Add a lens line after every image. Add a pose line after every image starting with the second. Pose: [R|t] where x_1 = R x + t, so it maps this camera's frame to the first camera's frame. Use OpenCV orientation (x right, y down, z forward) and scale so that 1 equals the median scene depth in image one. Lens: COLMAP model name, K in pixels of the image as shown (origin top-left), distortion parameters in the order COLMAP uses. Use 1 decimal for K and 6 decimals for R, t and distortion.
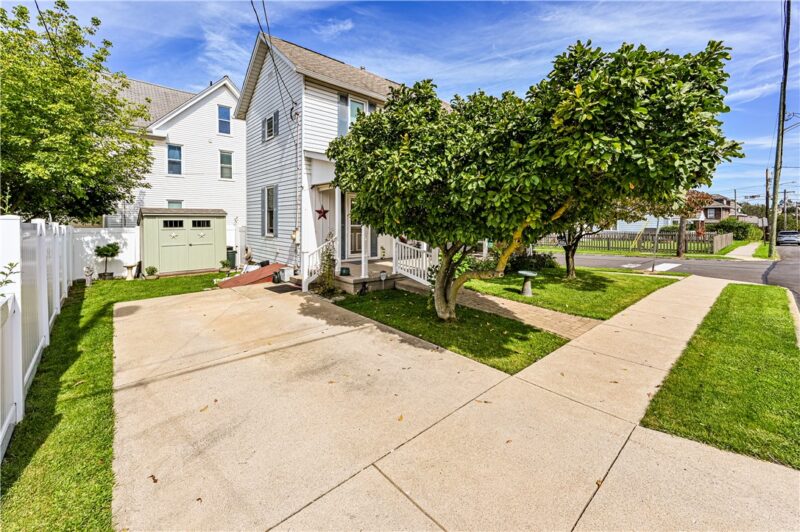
lens RADIAL K [[330.9, 0, 400.1], [0, 330.9, 231.4], [0, 0, 1]] dist [-0.000071, 0.000107]
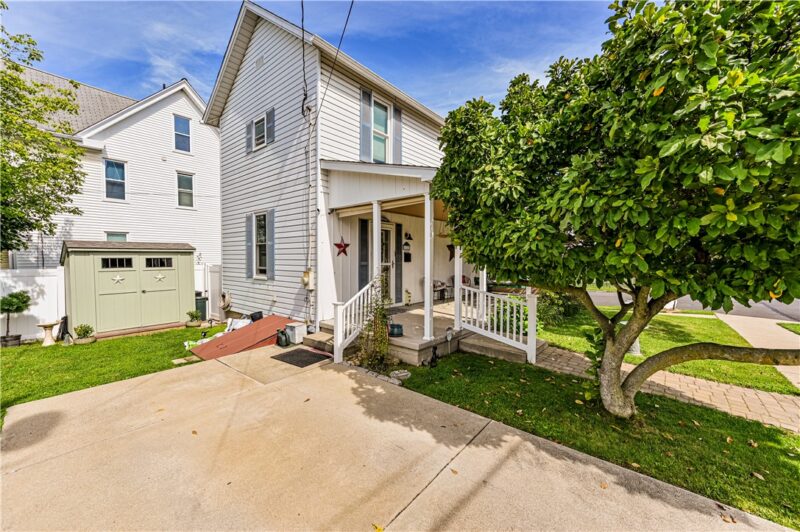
lens RADIAL K [[314.4, 0, 404.9], [0, 314.4, 270.5], [0, 0, 1]] dist [-0.006827, -0.000078]
pose [[0.988940, -0.009636, 0.148003, -0.176398], [0.008507, 0.999930, 0.008264, -0.007058], [-0.148073, -0.006914, 0.988952, 0.248208]]
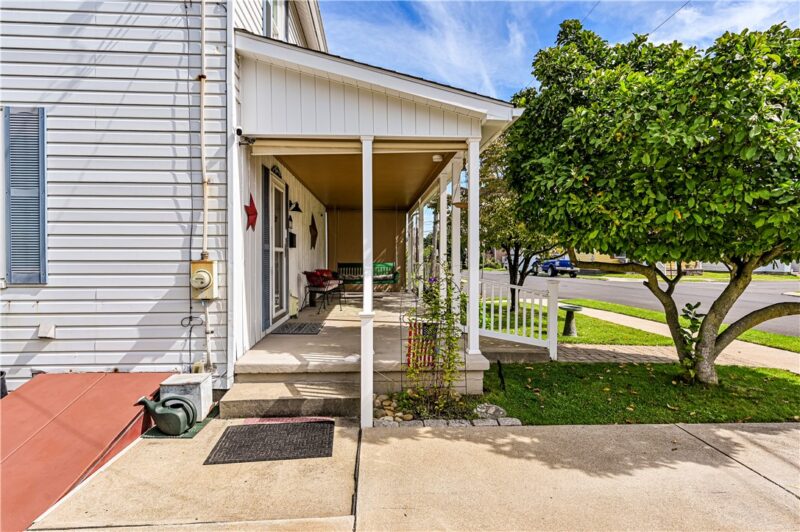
lens RADIAL K [[406.2, 0, 400.0], [0, 406.2, 266.0], [0, 0, 1]] dist [0.000606, 0.000033]
pose [[0.620629, -0.026551, 0.783655, -0.437231], [0.027463, 0.999549, 0.012116, 0.003479], [-0.783623, 0.014002, 0.621078, 0.500542]]
